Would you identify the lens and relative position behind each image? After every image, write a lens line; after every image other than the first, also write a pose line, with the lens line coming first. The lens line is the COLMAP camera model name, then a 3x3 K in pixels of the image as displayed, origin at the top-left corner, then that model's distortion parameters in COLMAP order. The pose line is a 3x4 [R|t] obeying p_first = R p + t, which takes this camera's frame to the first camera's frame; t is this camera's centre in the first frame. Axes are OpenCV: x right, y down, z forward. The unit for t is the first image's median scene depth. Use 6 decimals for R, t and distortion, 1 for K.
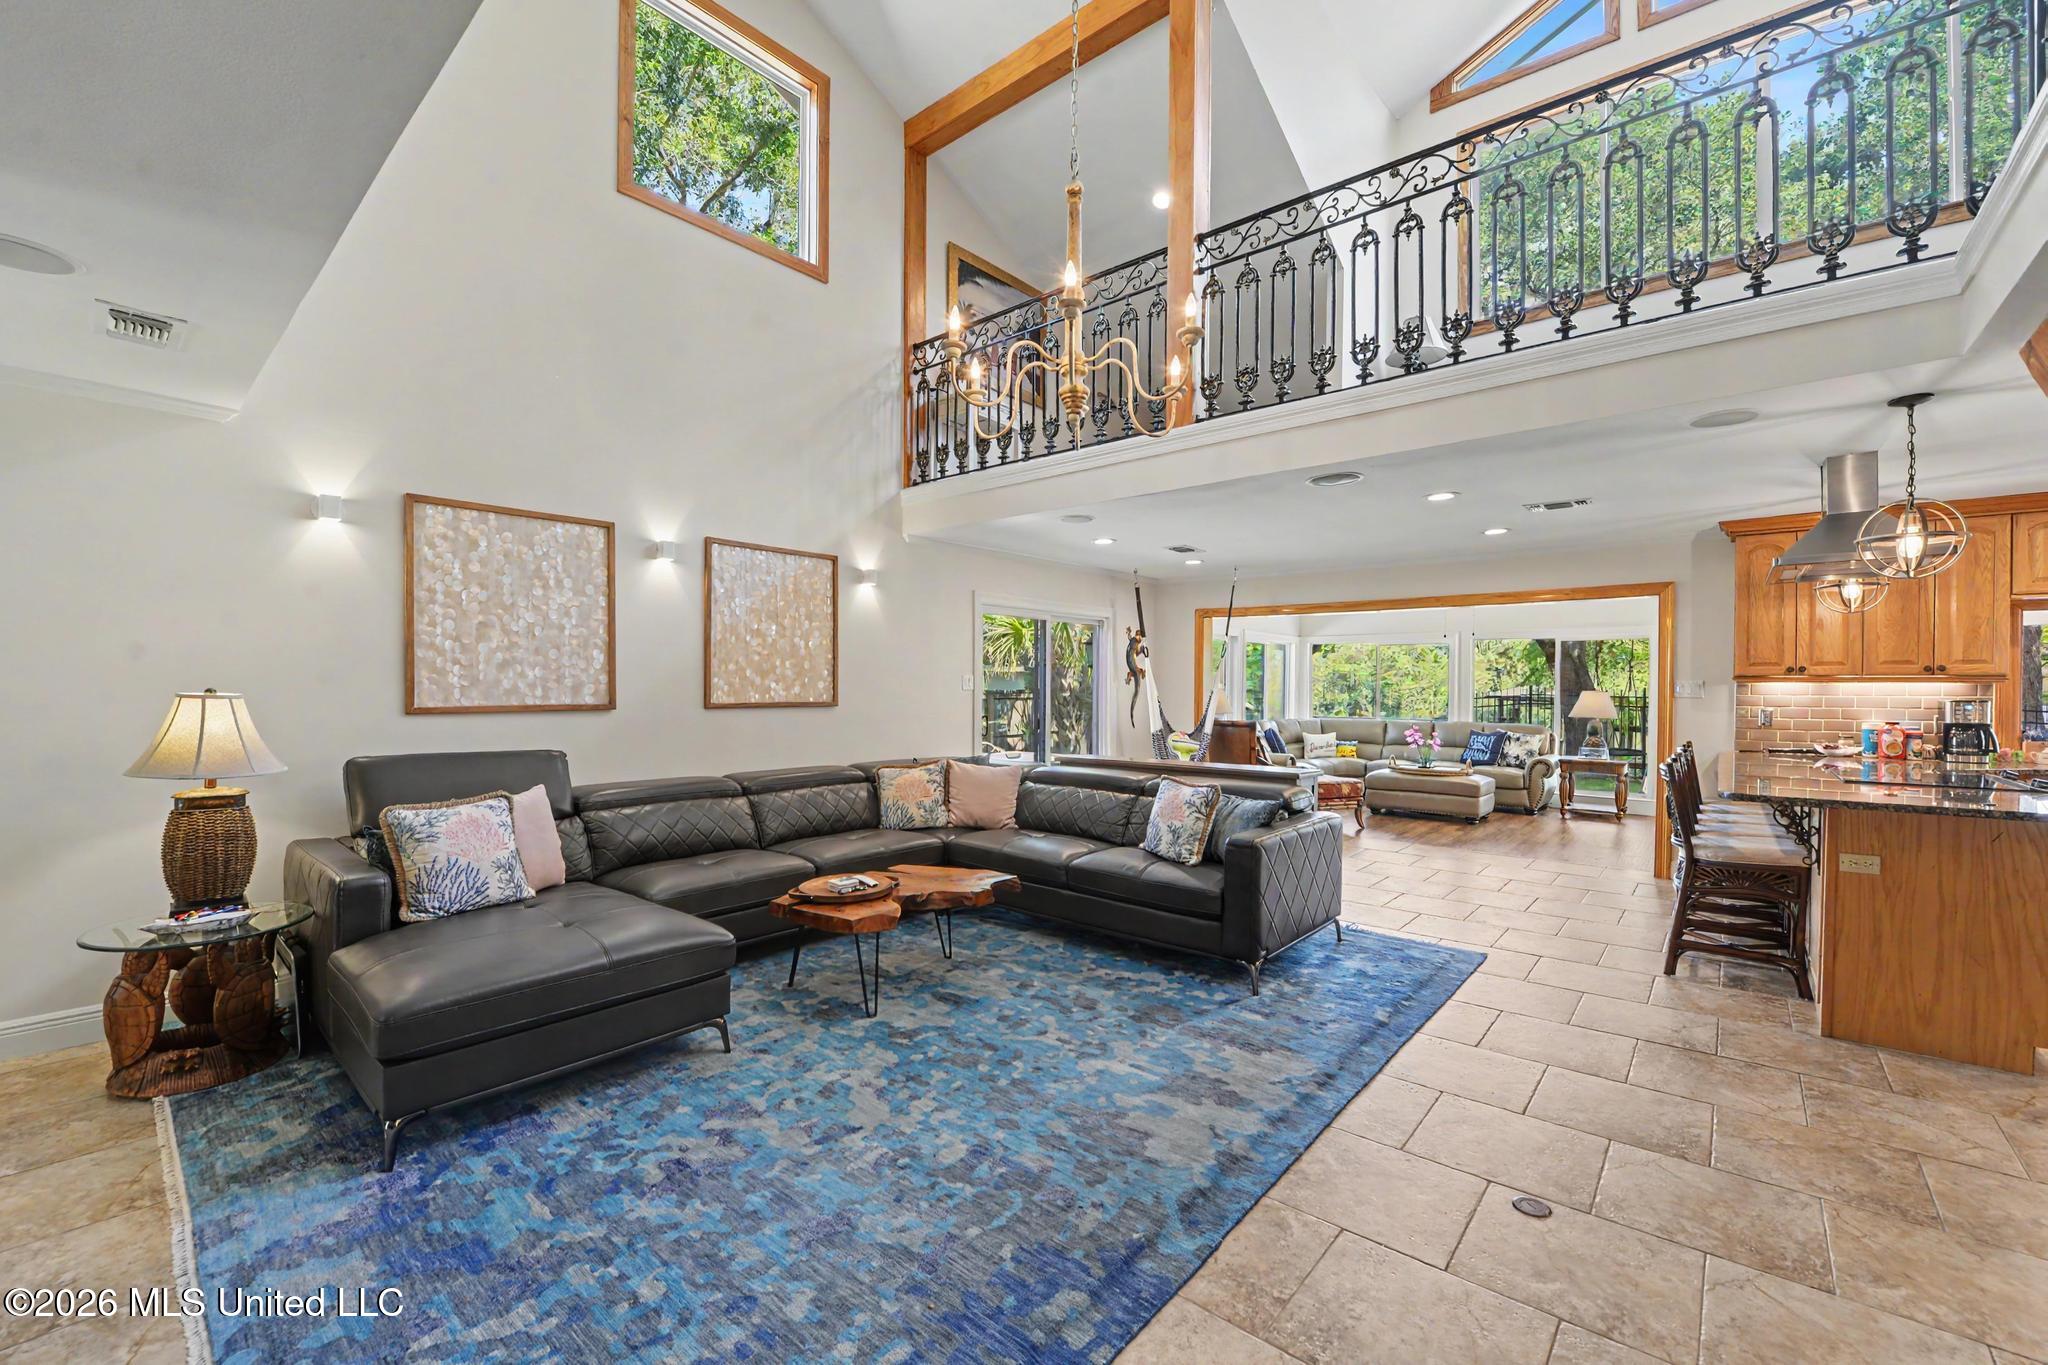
lens RADIAL K [[825.7, 0, 1021.5], [0, 825.7, 691.9], [0, 0, 1]] dist [-0.015969, -0.002093]
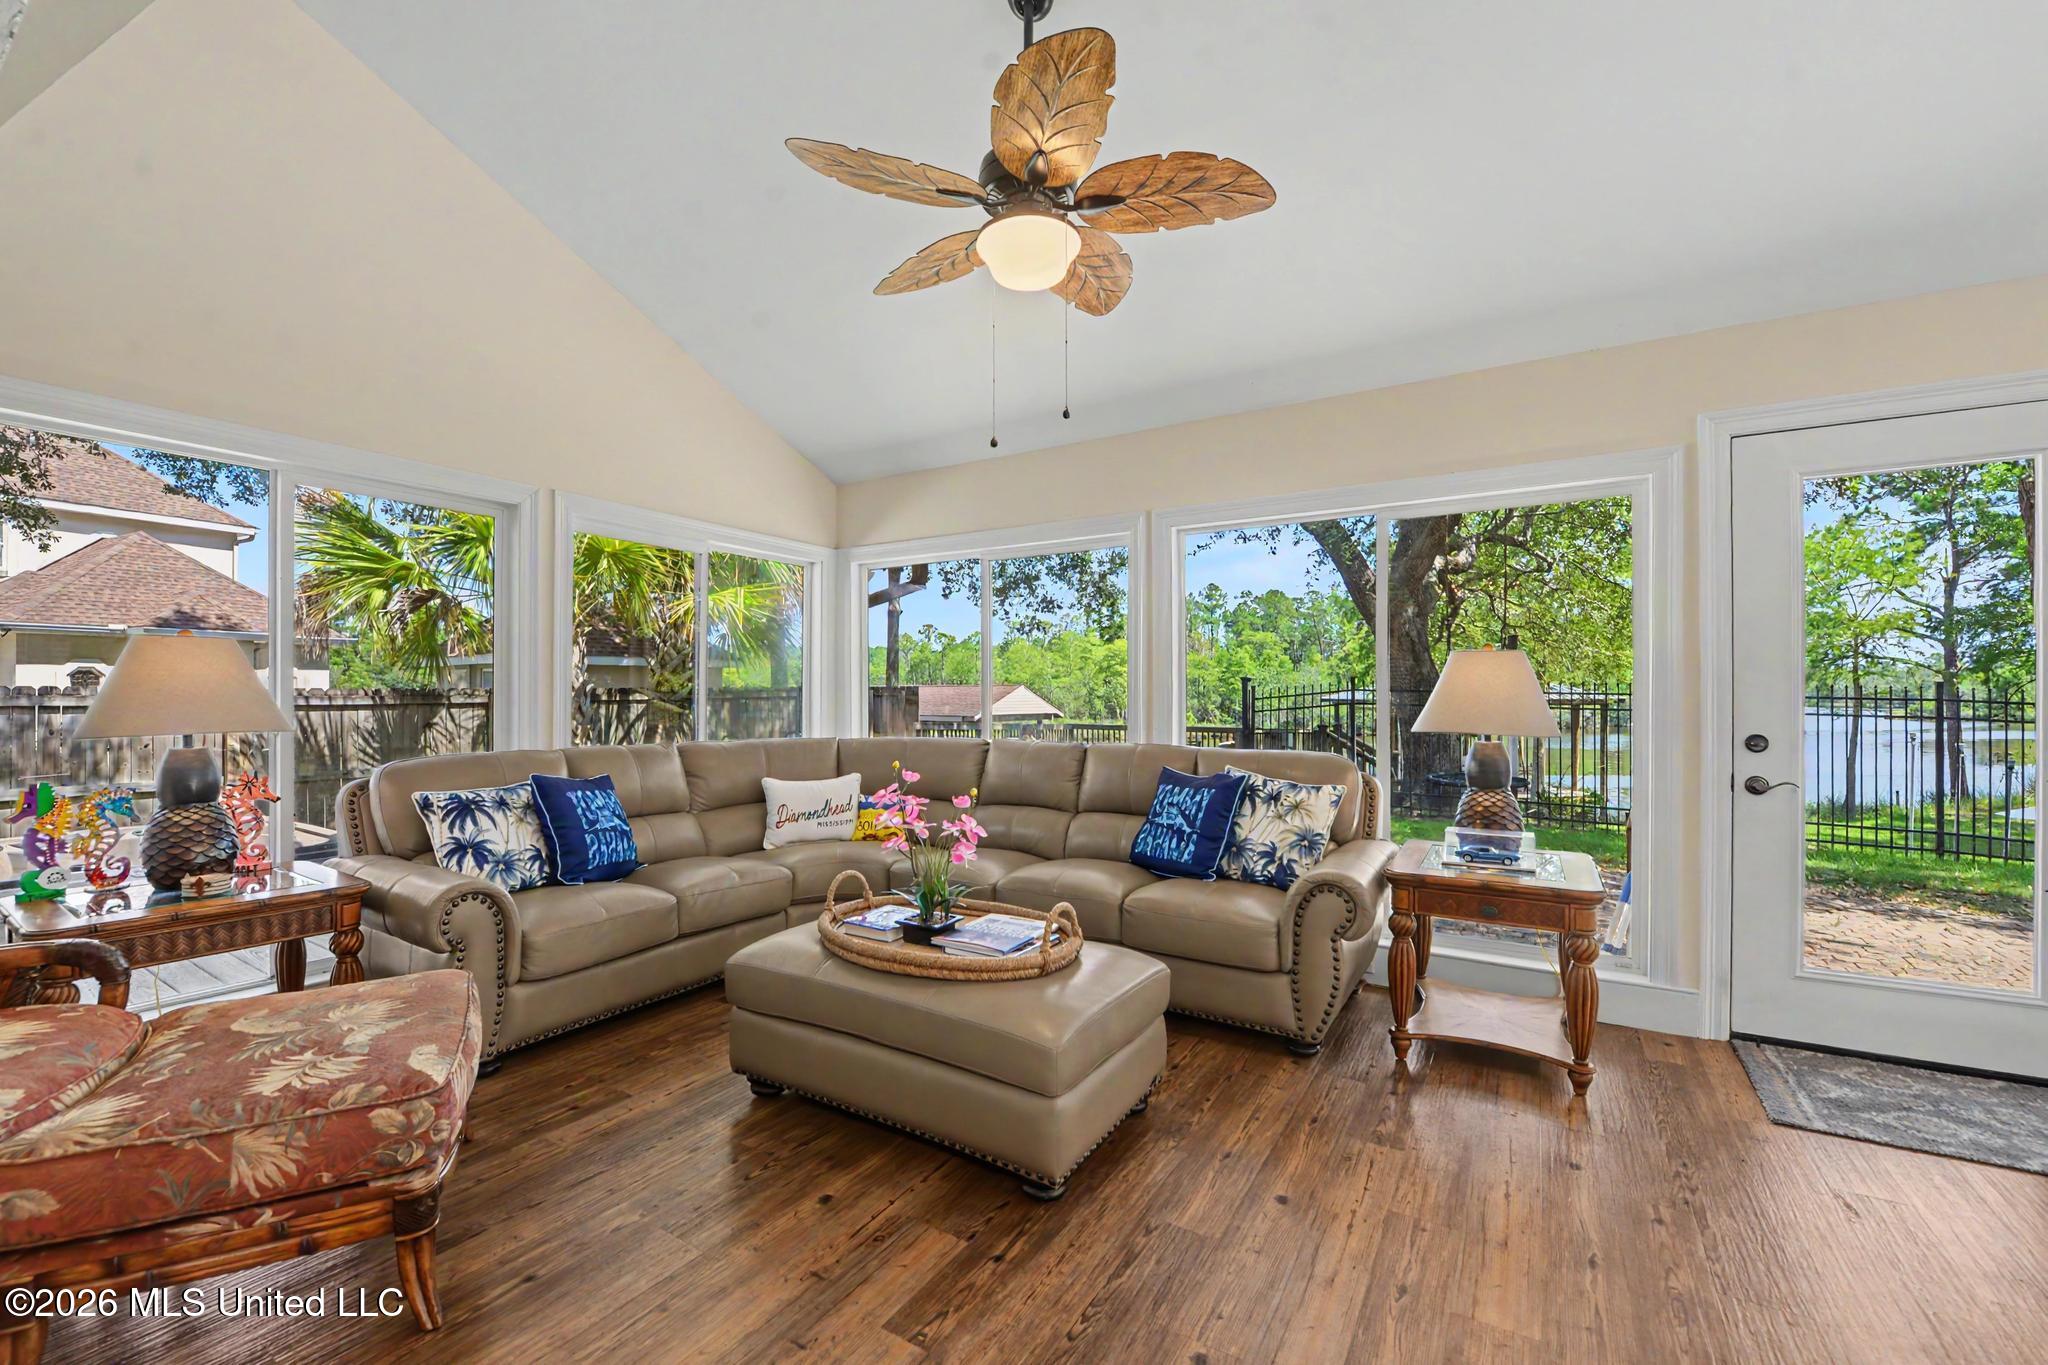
lens RADIAL K [[825.7, 0, 1021.5], [0, 825.7, 689.3], [0, 0, 1]] dist [-0.015969, -0.002093]
pose [[0.988234, -0.004252, 0.152892, 1.089420], [0.006312, 0.999896, -0.012989, 0.040786], [-0.152821, 0.013801, 0.988158, 1.645194]]
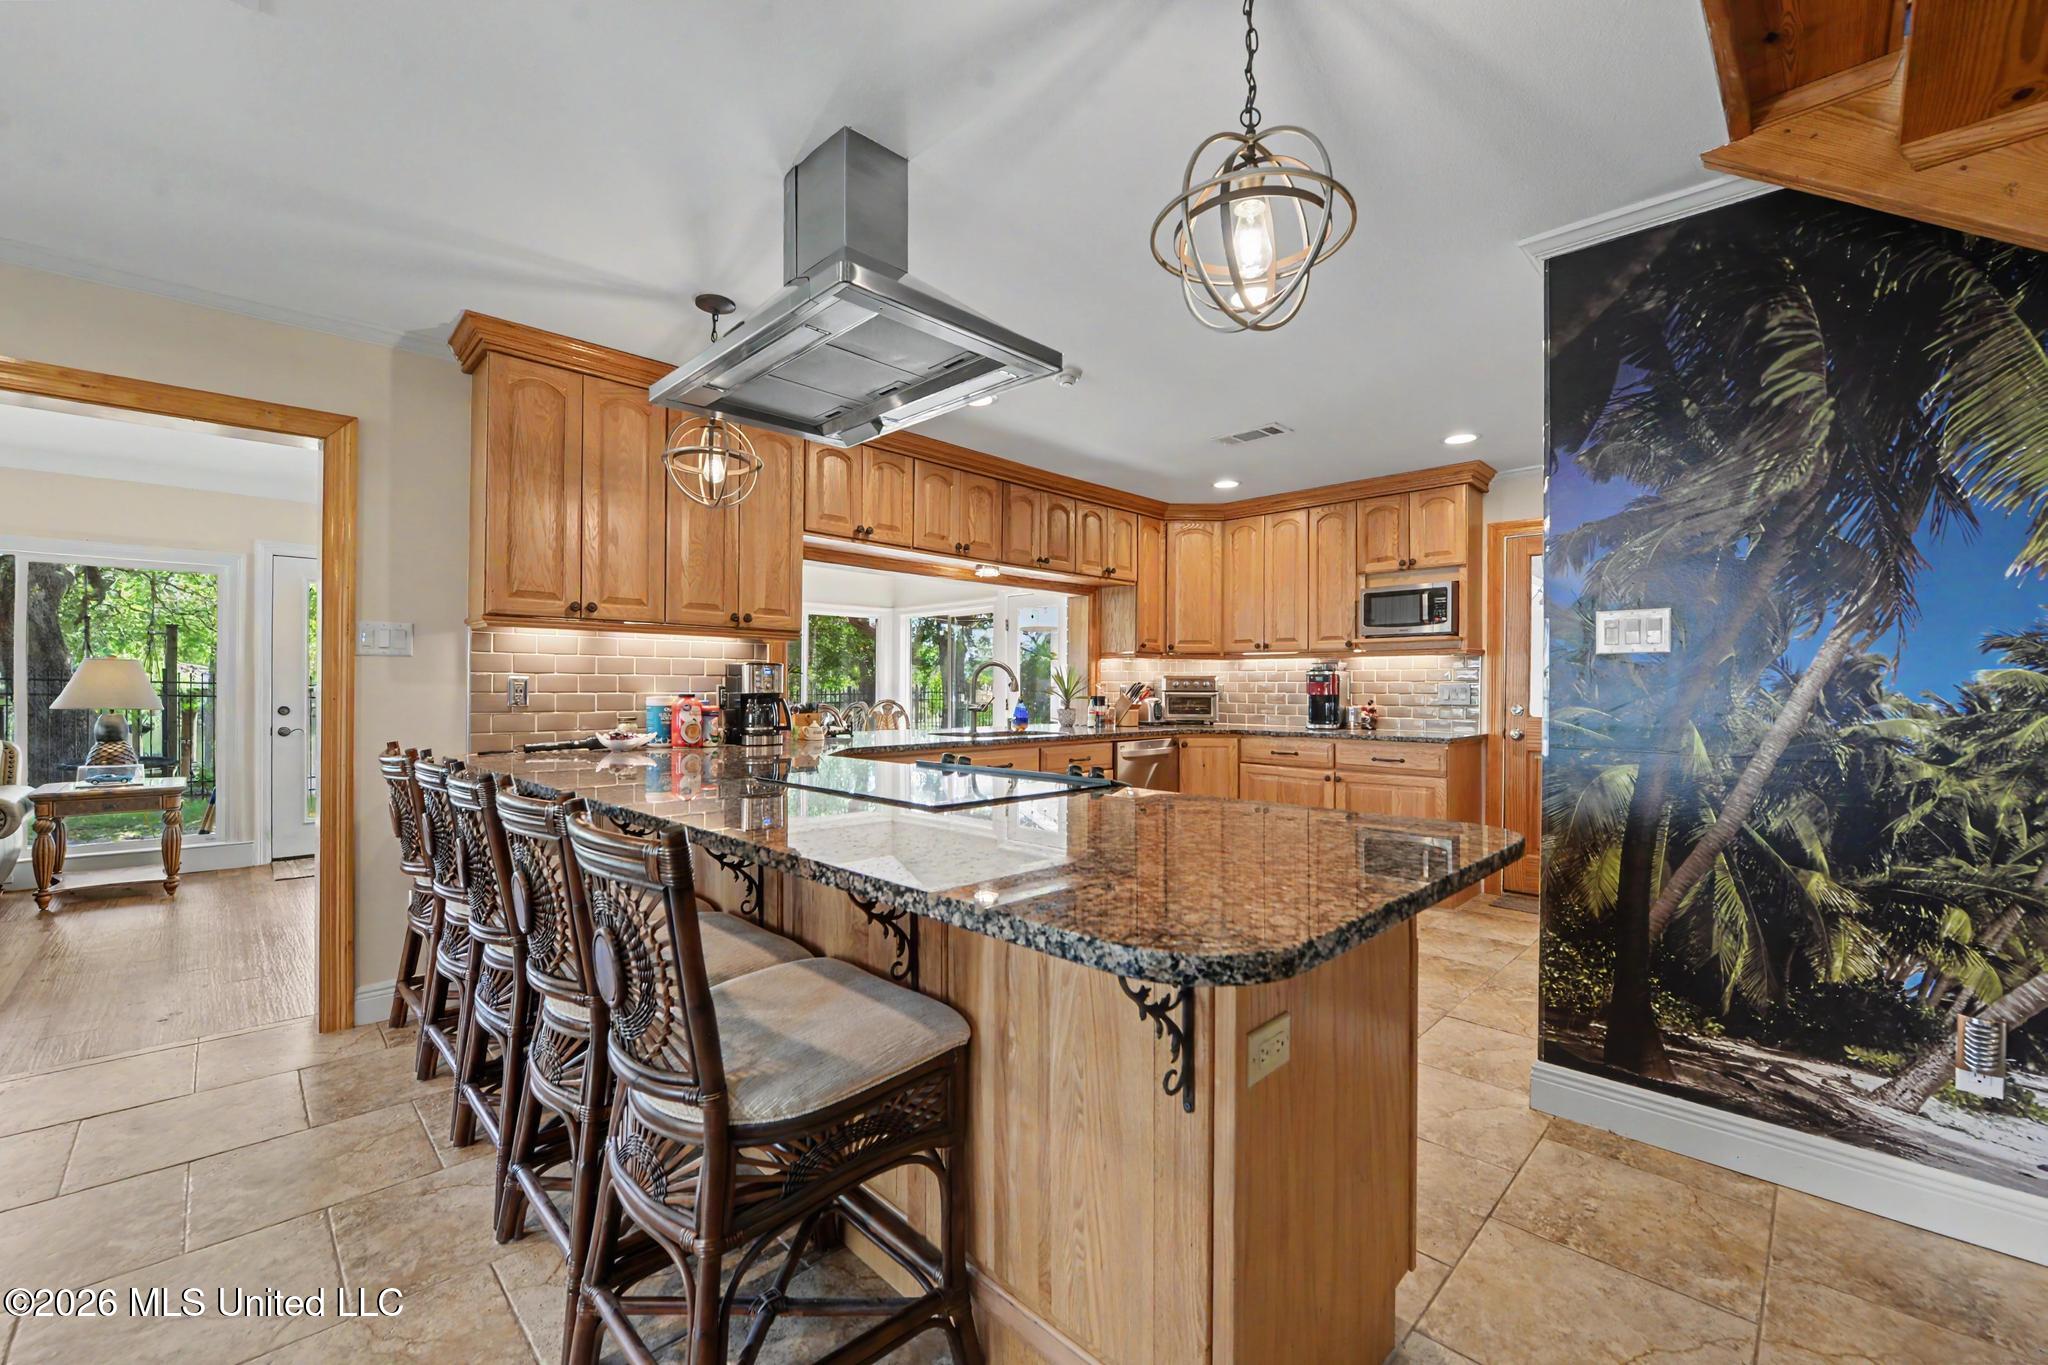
lens RADIAL K [[825.7, 0, 1028.5], [0, 825.7, 690.8], [0, 0, 1]] dist [-0.015969, -0.002093]
pose [[0.074865, -0.006771, 0.997171, 0.516206], [-0.000061, 0.999977, 0.006795, 0.038483], [-0.997194, -0.000569, 0.074863, 0.851115]]
